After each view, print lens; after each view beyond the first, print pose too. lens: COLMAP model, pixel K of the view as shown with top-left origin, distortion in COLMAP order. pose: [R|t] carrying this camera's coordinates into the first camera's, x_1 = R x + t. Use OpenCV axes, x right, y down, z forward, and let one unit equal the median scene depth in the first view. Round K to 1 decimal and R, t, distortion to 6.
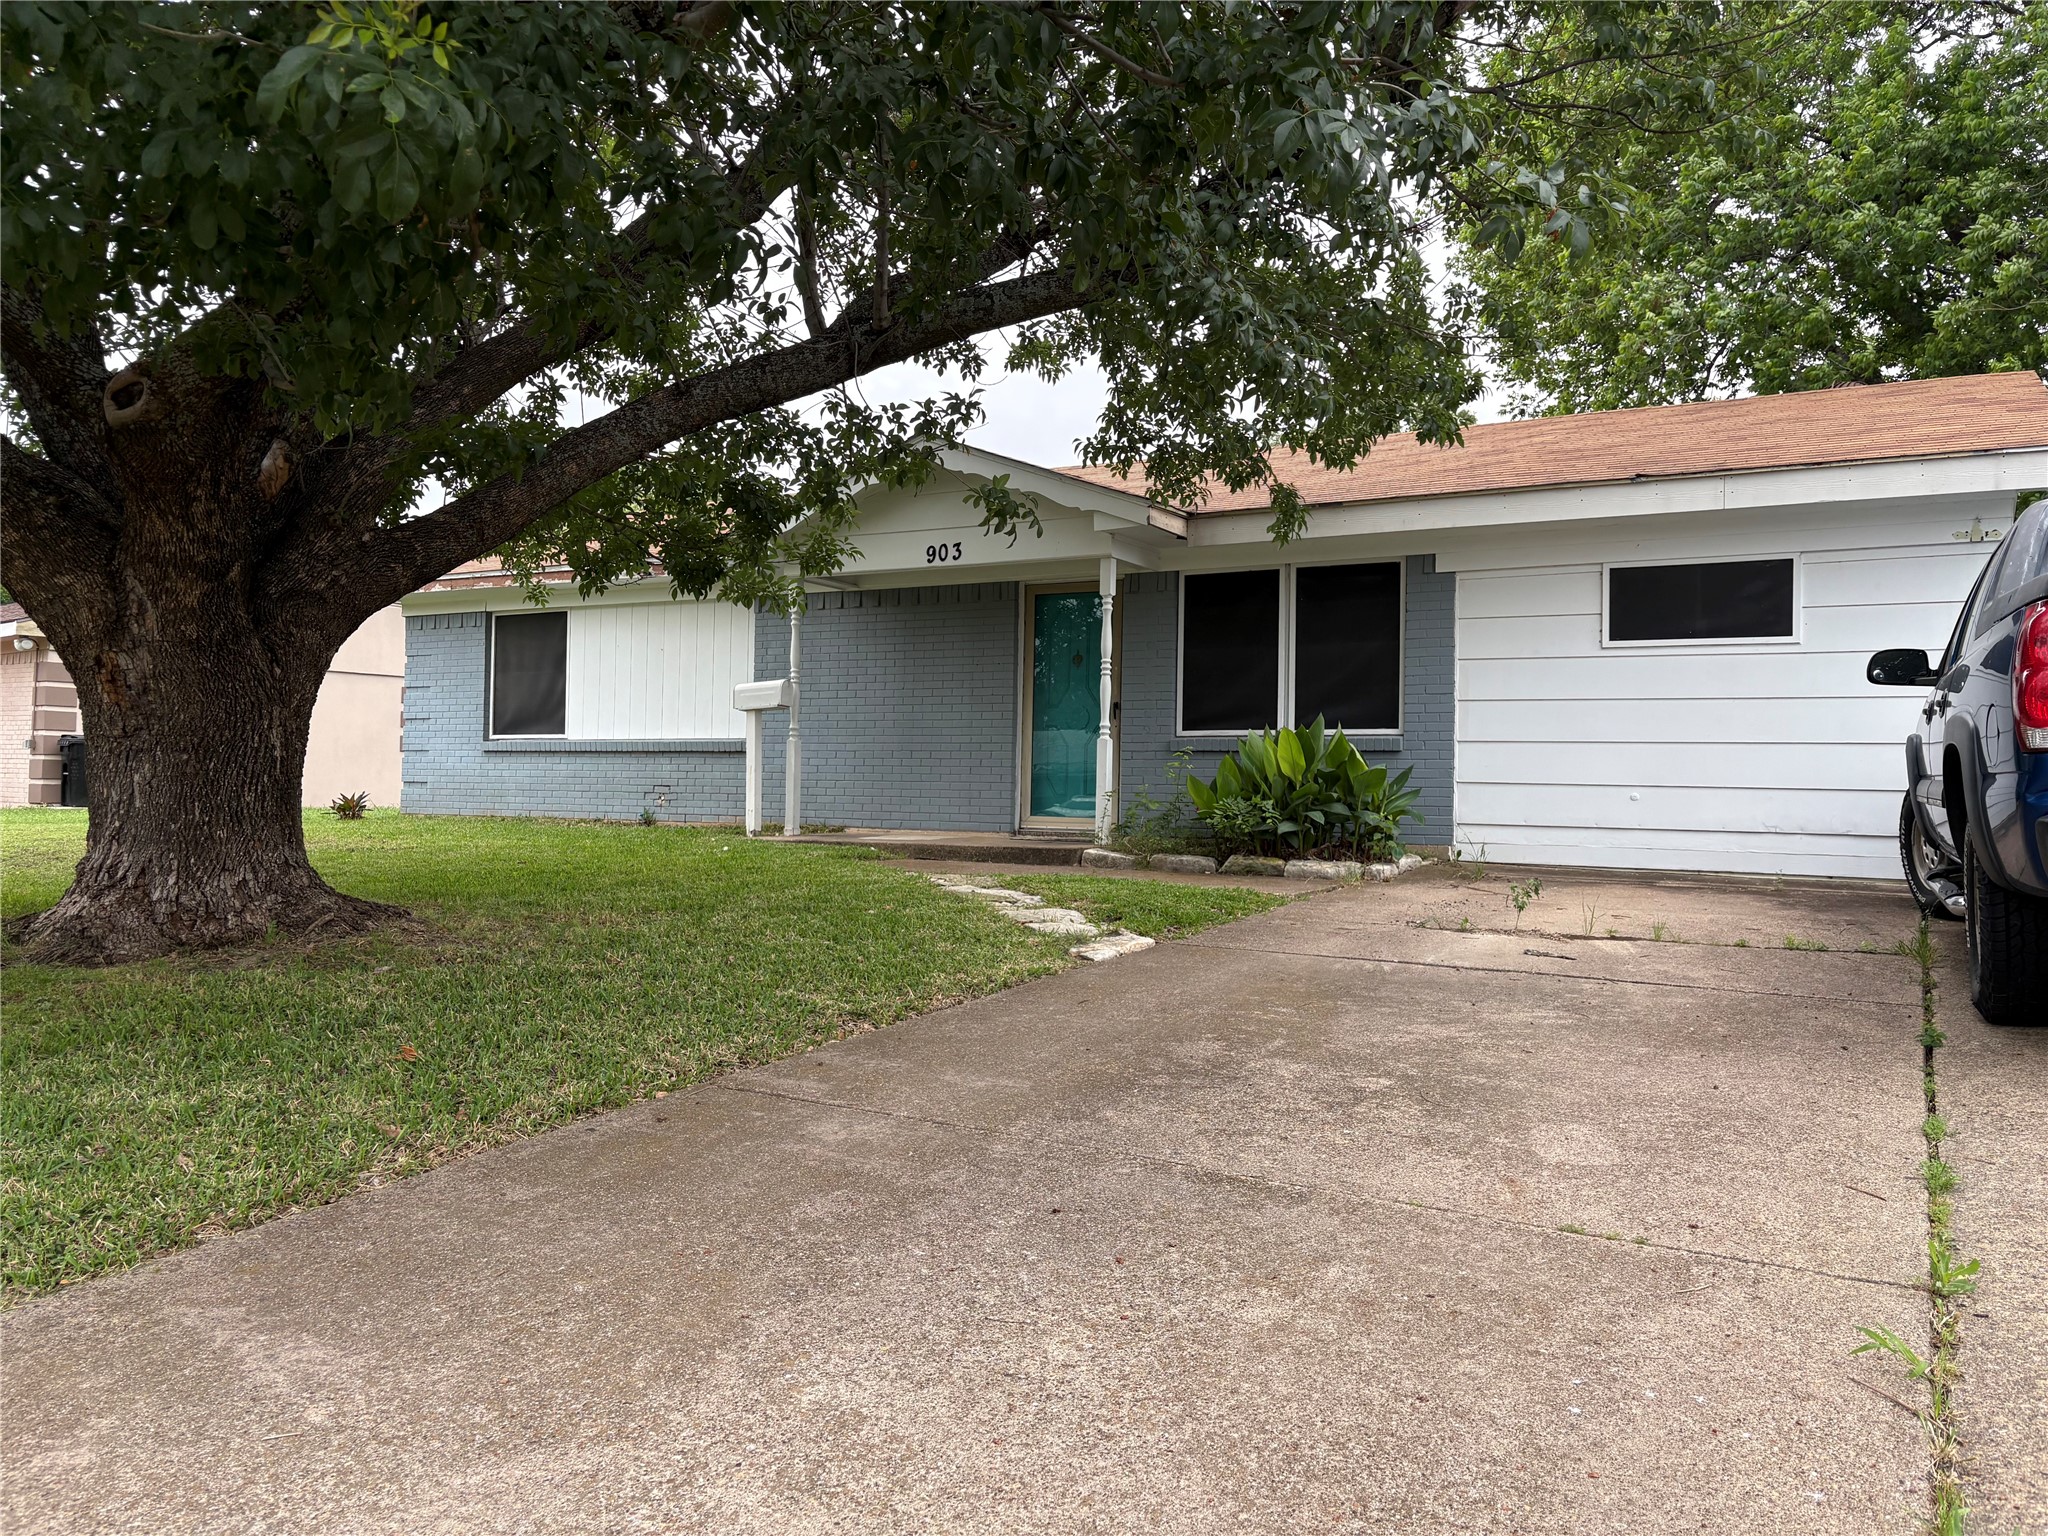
lens RADIAL K [[1537.5, 0, 1022.7], [0, 1537.5, 764.8], [0, 0, 1]] dist [0.063504, 0.004405]
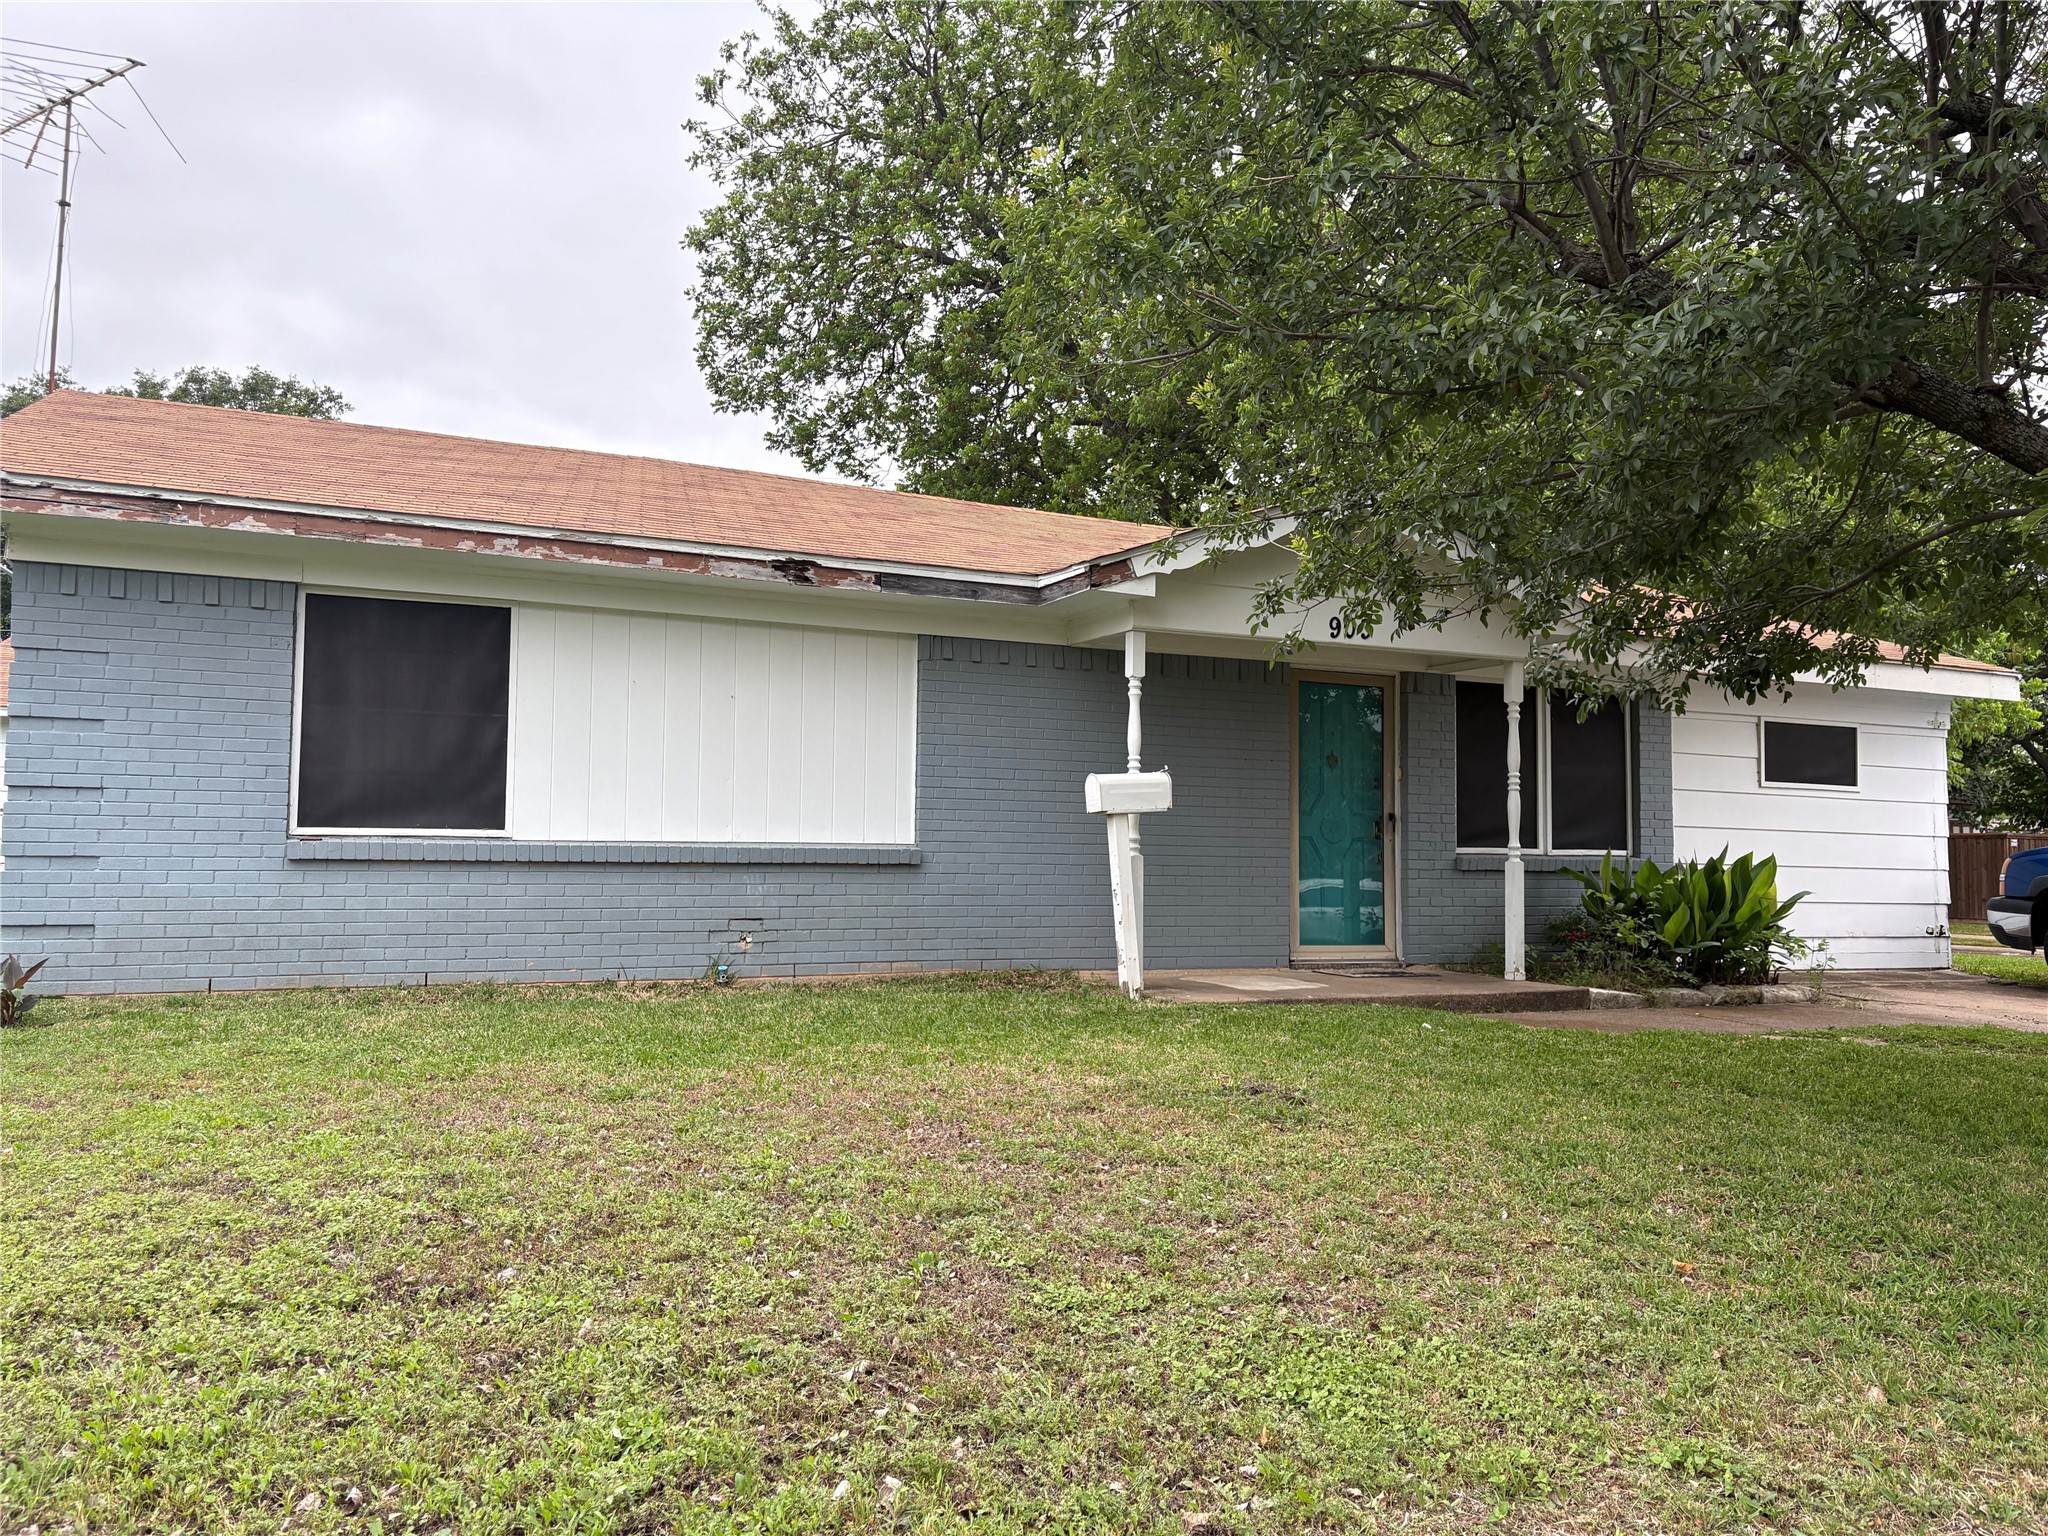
lens RADIAL K [[1537.5, 0, 1023.3], [0, 1537.5, 770.0], [0, 0, 1]] dist [0.063504, 0.004405]
pose [[0.584051, 0.039856, 0.810738, -0.669114], [-0.016102, 0.999166, -0.037519, -0.024608], [-0.811557, 0.008859, 0.584206, 0.551821]]
